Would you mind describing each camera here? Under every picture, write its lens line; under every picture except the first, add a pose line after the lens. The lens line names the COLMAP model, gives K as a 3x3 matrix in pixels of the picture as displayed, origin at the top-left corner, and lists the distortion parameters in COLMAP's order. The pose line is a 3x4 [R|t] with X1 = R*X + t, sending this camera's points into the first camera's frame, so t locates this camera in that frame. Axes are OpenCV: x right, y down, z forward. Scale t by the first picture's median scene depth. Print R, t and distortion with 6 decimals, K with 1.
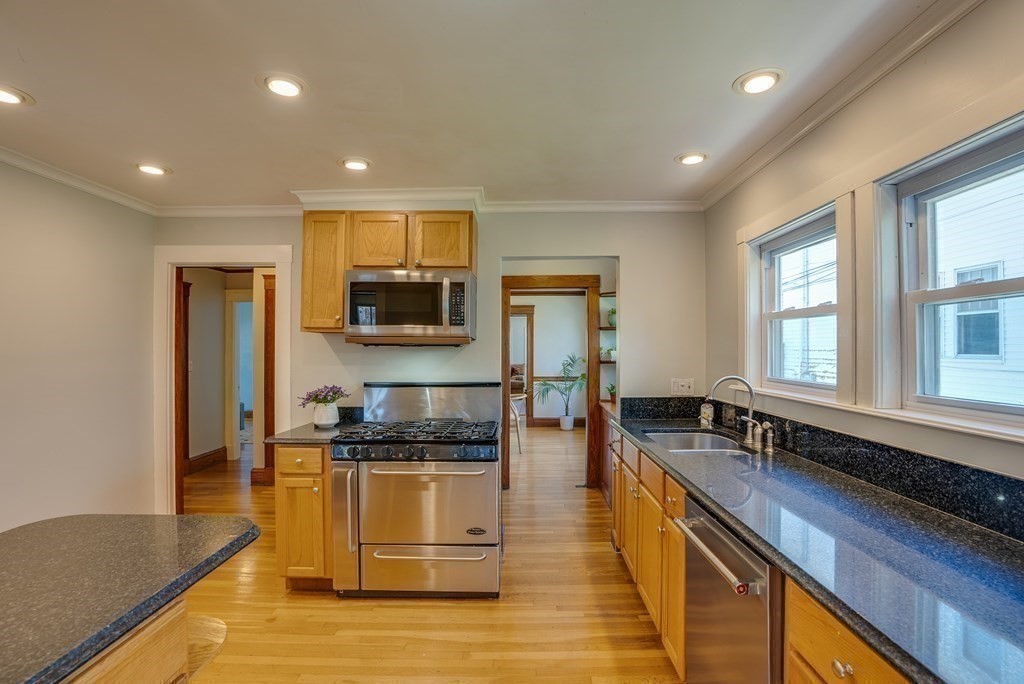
lens RADIAL K [[492.4, 0, 508.5], [0, 492.4, 343.4], [0, 0, 1]] dist [-0.029681, 0.017941]
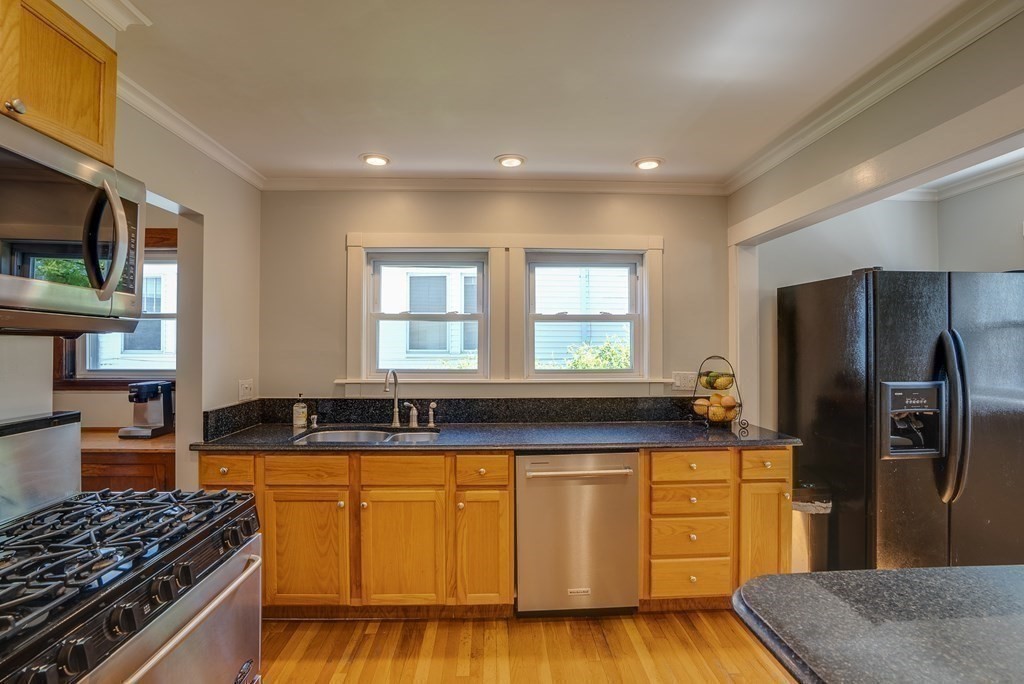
lens RADIAL K [[493.3, 0, 506.6], [0, 493.3, 341.4], [0, 0, 1]] dist [-0.048224, 0.013174]
pose [[-0.052043, 0.005965, 0.998627, -0.623845], [-0.007009, 0.999955, -0.006338, 0.007371], [-0.998620, -0.007329, -0.051999, 0.728614]]
